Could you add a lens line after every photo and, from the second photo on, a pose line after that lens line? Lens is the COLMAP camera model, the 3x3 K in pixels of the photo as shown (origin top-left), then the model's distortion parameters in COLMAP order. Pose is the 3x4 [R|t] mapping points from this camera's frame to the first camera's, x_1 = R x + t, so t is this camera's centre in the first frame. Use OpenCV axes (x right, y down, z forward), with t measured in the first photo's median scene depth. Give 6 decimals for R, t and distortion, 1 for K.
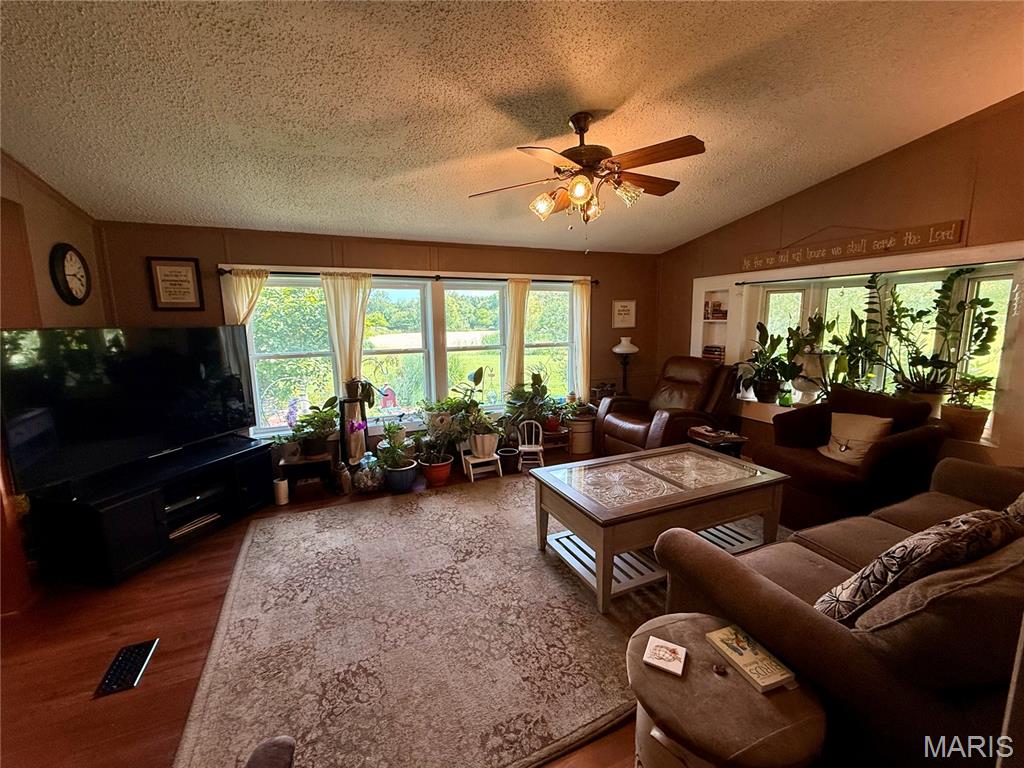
lens RADIAL K [[426.4, 0, 513.0], [0, 426.4, 383.2], [0, 0, 1]] dist [0.002345, -0.000307]
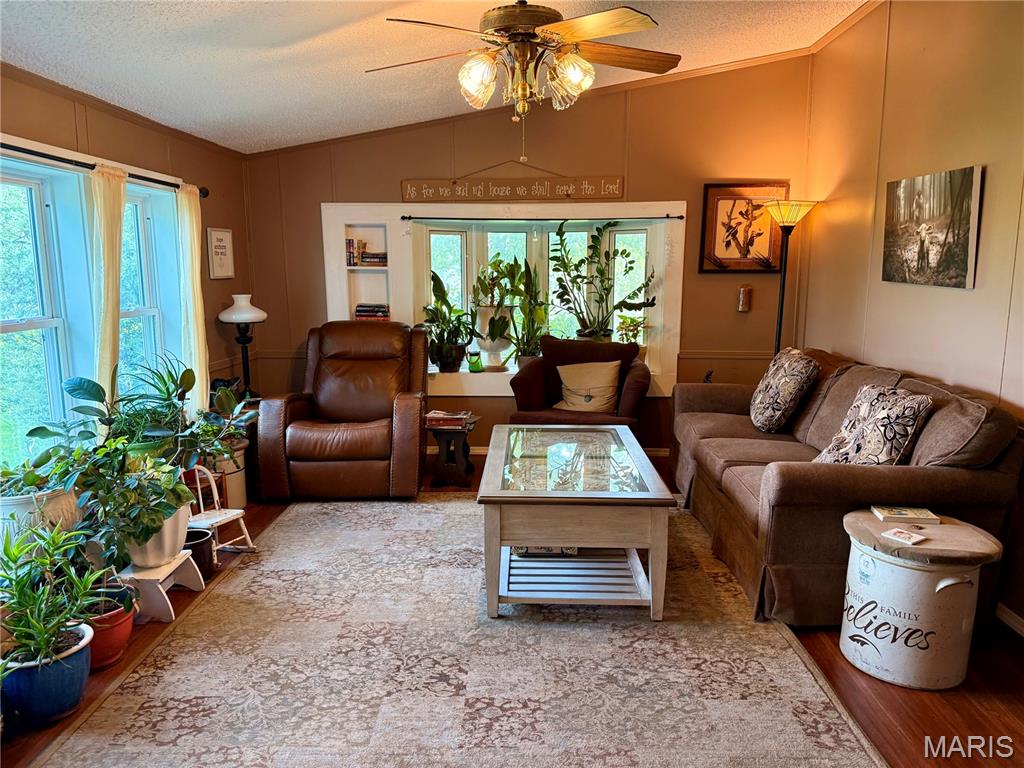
lens RADIAL K [[717.9, 0, 509.3], [0, 717.9, 386.9], [0, 0, 1]] dist [0.006283, -0.009738]
pose [[0.430649, -0.131167, 0.892937, -0.782636], [0.129041, 0.988166, 0.082922, -0.033963], [-0.893247, 0.079515, 0.442478, 0.451213]]
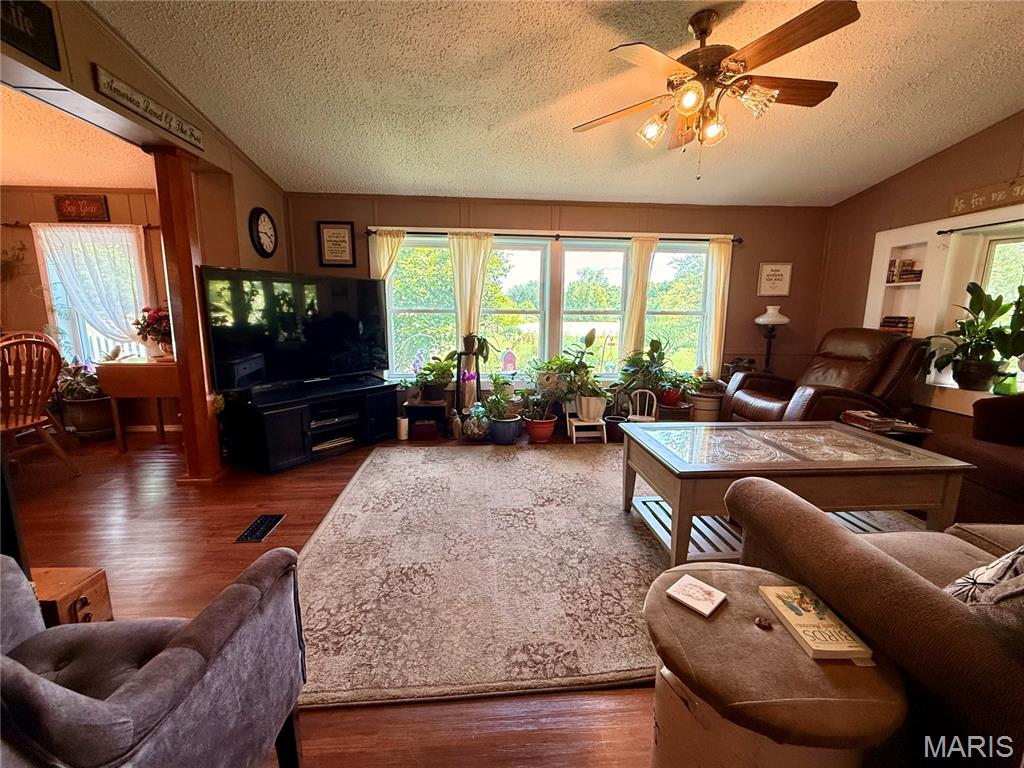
lens RADIAL K [[426.4, 0, 513.8], [0, 426.4, 383.0], [0, 0, 1]] dist [0.002345, -0.000307]
pose [[0.942366, 0.077748, -0.325425, 0.109867], [-0.071082, 0.996946, 0.032342, 0.093722], [0.326946, -0.007347, 0.945014, 0.038791]]
